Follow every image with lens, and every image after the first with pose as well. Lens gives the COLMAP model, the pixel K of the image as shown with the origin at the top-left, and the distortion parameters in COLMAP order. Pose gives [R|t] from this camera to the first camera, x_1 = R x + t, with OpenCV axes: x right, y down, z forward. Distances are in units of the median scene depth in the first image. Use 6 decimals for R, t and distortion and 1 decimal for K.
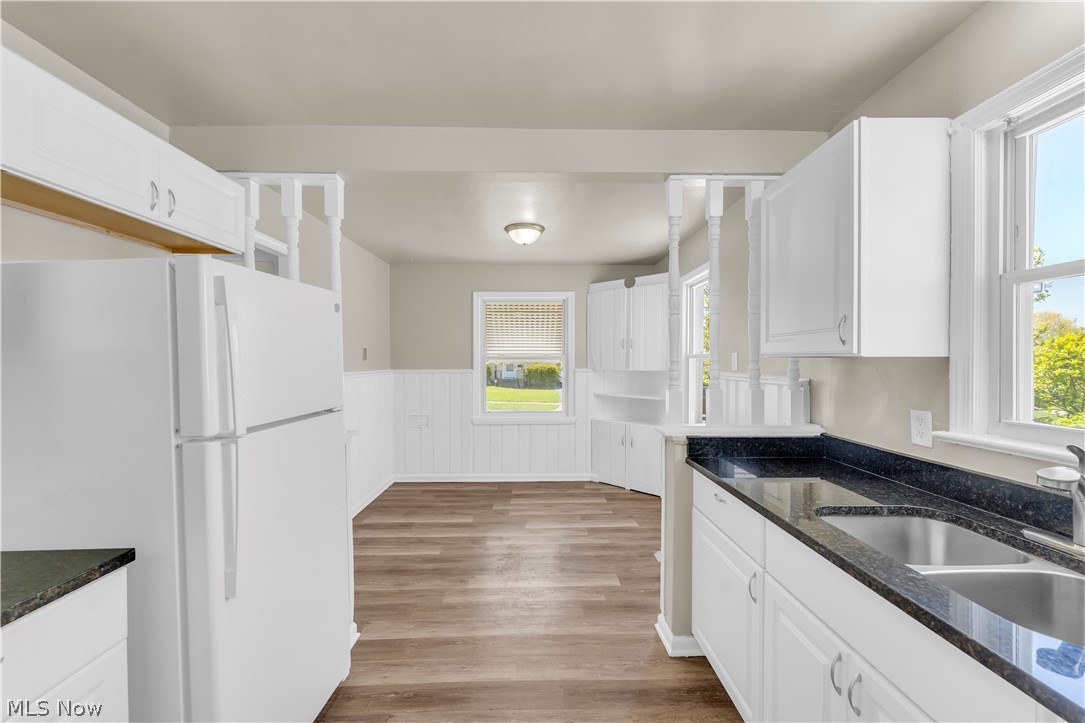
lens RADIAL K [[439.7, 0, 542.5], [0, 439.7, 361.5], [0, 0, 1]] dist [-0.000535, -0.000080]
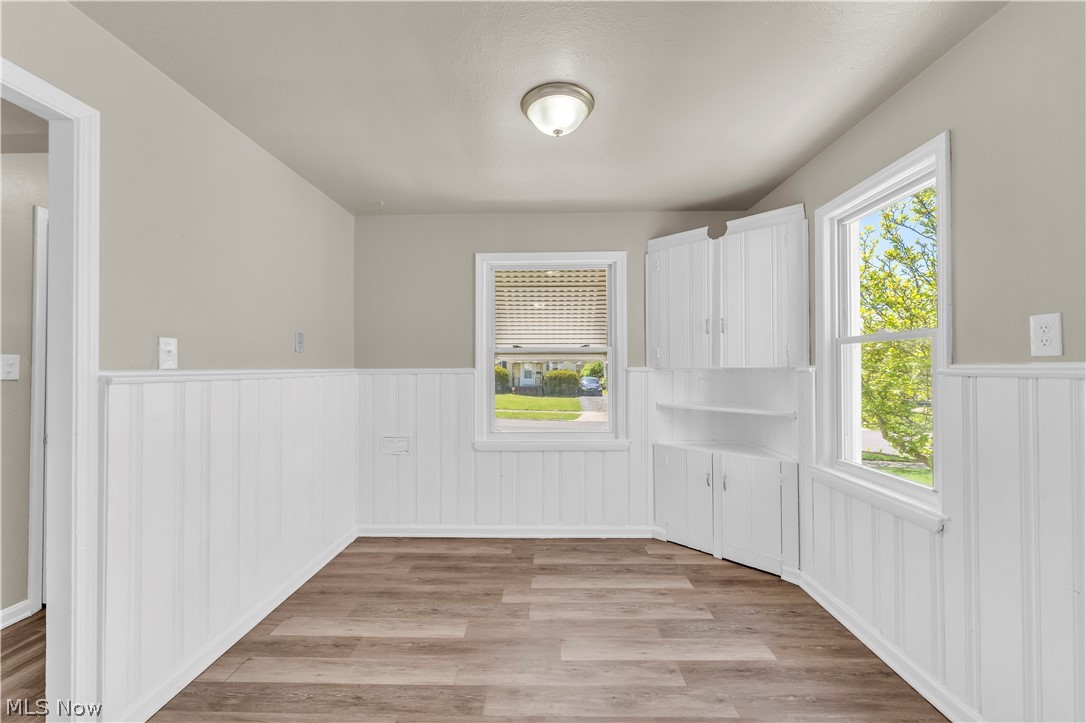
lens RADIAL K [[428.1, 0, 543.9], [0, 428.1, 364.3], [0, 0, 1]] dist [0.001428, -0.000045]
pose [[0.999327, -0.003397, -0.036524, -0.030746], [0.002921, 0.999910, -0.013079, 0.022023], [0.036565, 0.012963, 0.999247, 0.371650]]
